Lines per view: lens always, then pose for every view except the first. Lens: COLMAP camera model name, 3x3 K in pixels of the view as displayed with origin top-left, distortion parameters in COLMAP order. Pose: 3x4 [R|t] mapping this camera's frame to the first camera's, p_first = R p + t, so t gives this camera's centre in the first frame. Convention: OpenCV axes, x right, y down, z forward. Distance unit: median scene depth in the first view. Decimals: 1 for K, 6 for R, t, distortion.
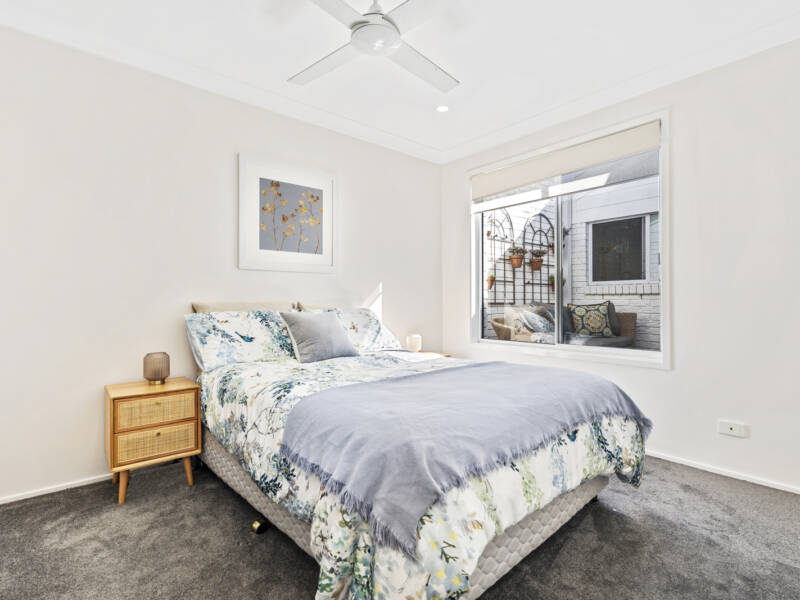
lens RADIAL K [[405.0, 0, 399.5], [0, 405.0, 295.3], [0, 0, 1]] dist [-0.001882, 0.000453]
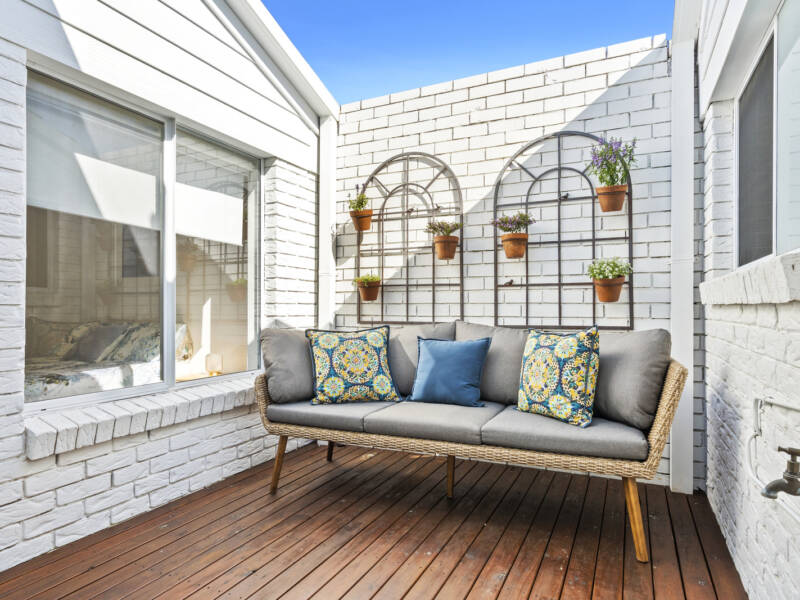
lens RADIAL K [[495.3, 0, 396.2], [0, 495.3, 304.9], [0, 0, 1]] dist [0.005803, 0.002370]
pose [[0.397492, -0.020758, -0.917371, 0.840698], [-0.001156, 0.999732, -0.023123, 0.009736], [0.917605, 0.010252, 0.397362, 0.641892]]
